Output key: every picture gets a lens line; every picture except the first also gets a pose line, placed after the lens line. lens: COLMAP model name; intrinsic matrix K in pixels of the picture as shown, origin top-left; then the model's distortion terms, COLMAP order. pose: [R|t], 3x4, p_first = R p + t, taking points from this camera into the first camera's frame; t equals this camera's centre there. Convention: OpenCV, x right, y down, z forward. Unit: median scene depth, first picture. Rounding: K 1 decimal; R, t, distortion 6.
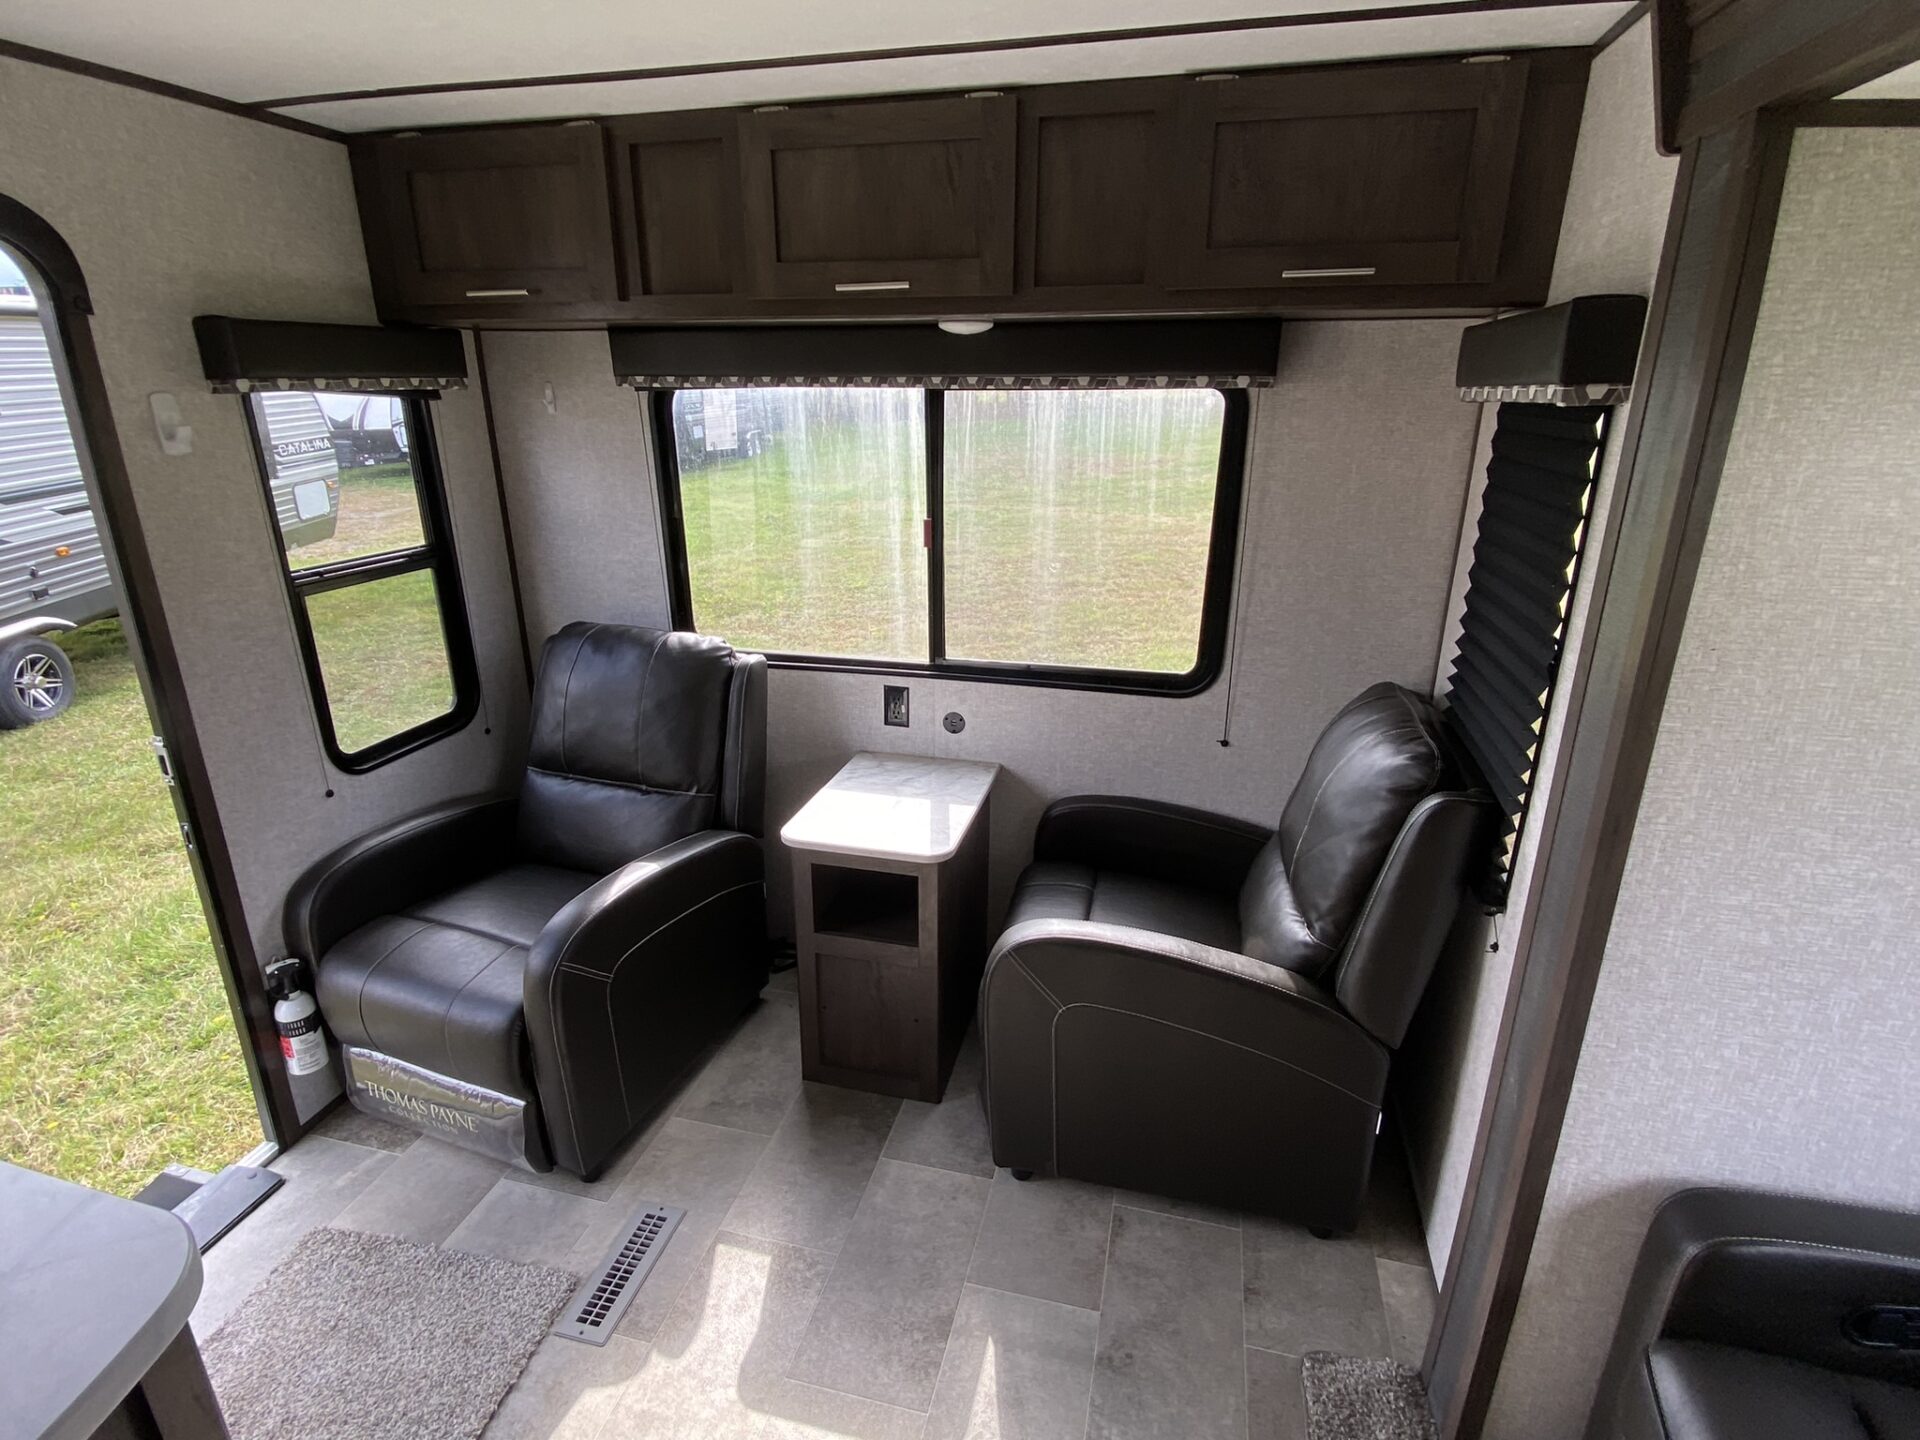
lens RADIAL K [[931.2, 0, 954.2], [0, 931.2, 708.9], [0, 0, 1]] dist [0.002504, -0.010180]
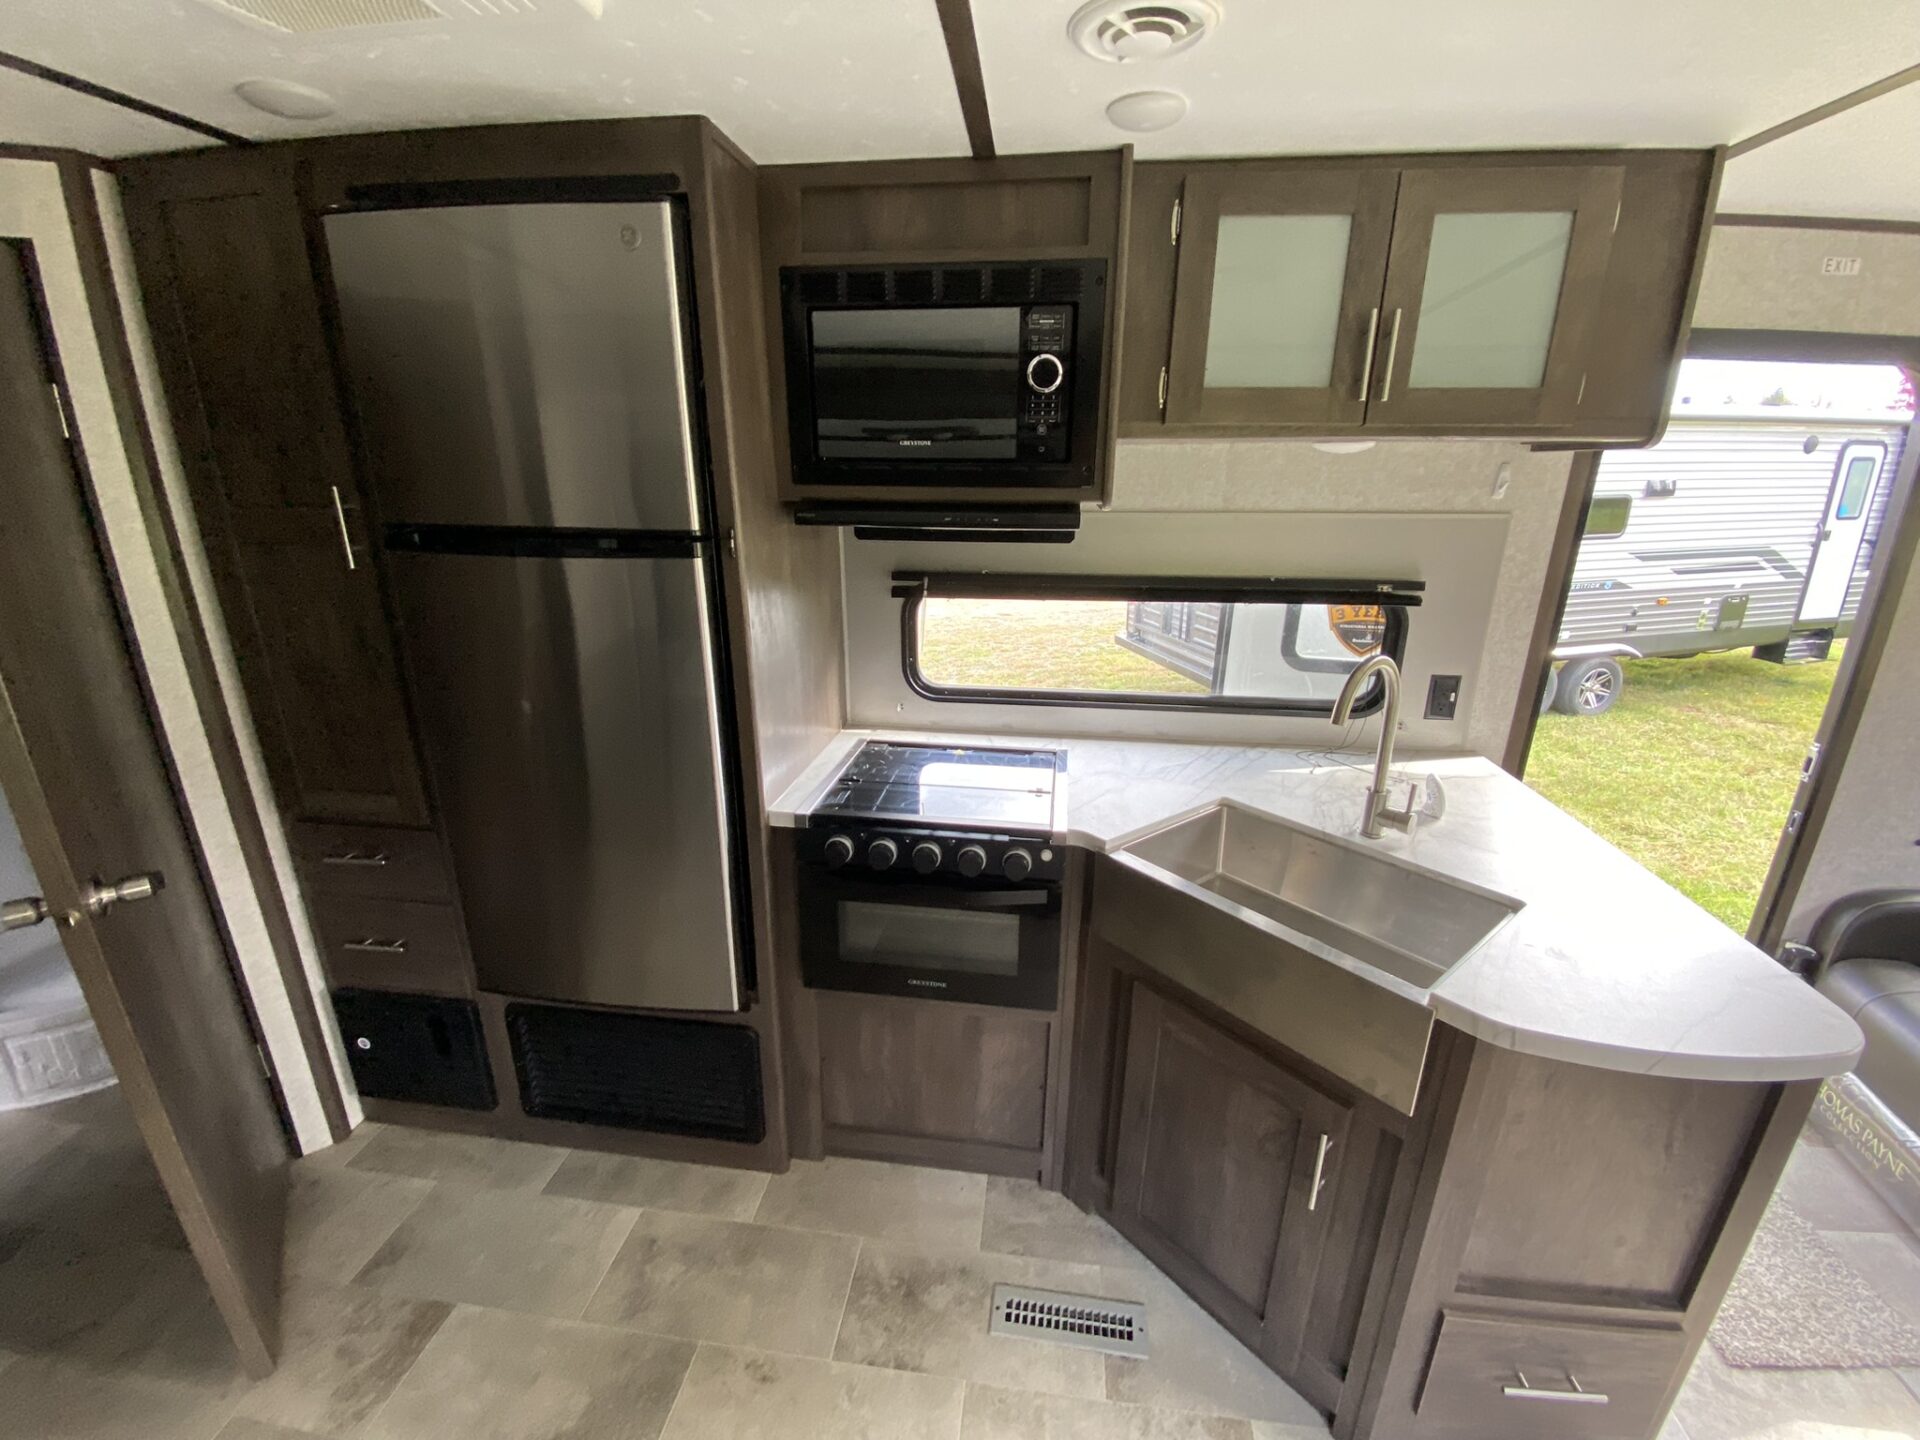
lens RADIAL K [[771.9, 0, 955.0], [0, 771.9, 714.7], [0, 0, 1]] dist [0.023230, -0.020340]
pose [[0.116468, 0.291813, -0.949358, 0.006989], [-0.326573, 0.913965, 0.240870, 0.044277], [0.937969, 0.281981, 0.201746, -0.129136]]
